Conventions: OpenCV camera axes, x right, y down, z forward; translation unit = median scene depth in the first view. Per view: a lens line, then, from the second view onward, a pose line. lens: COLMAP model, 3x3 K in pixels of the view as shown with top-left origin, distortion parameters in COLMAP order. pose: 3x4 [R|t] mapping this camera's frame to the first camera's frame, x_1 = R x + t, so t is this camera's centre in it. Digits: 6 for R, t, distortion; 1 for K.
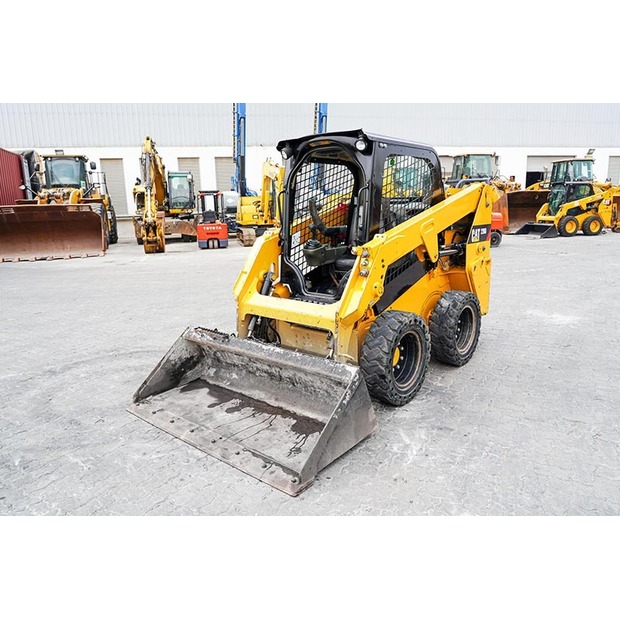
lens RADIAL K [[490.5, 0, 310.0], [0, 490.5, 310.0], [0, 0, 1]] dist [-0.051816, -0.001214]
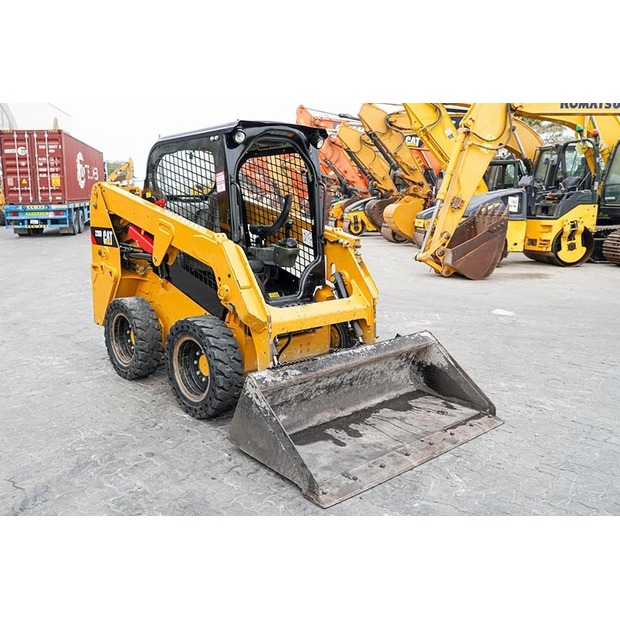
lens RADIAL K [[559.1, 0, 245.7], [0, 559.1, 325.2], [0, 0, 1]] dist [-0.025481, 0.007157]
pose [[0.181926, -0.190148, 0.964752, -1.099067], [0.213750, 0.965311, 0.149951, -0.168754], [-0.959799, 0.178936, 0.216259, 0.925744]]
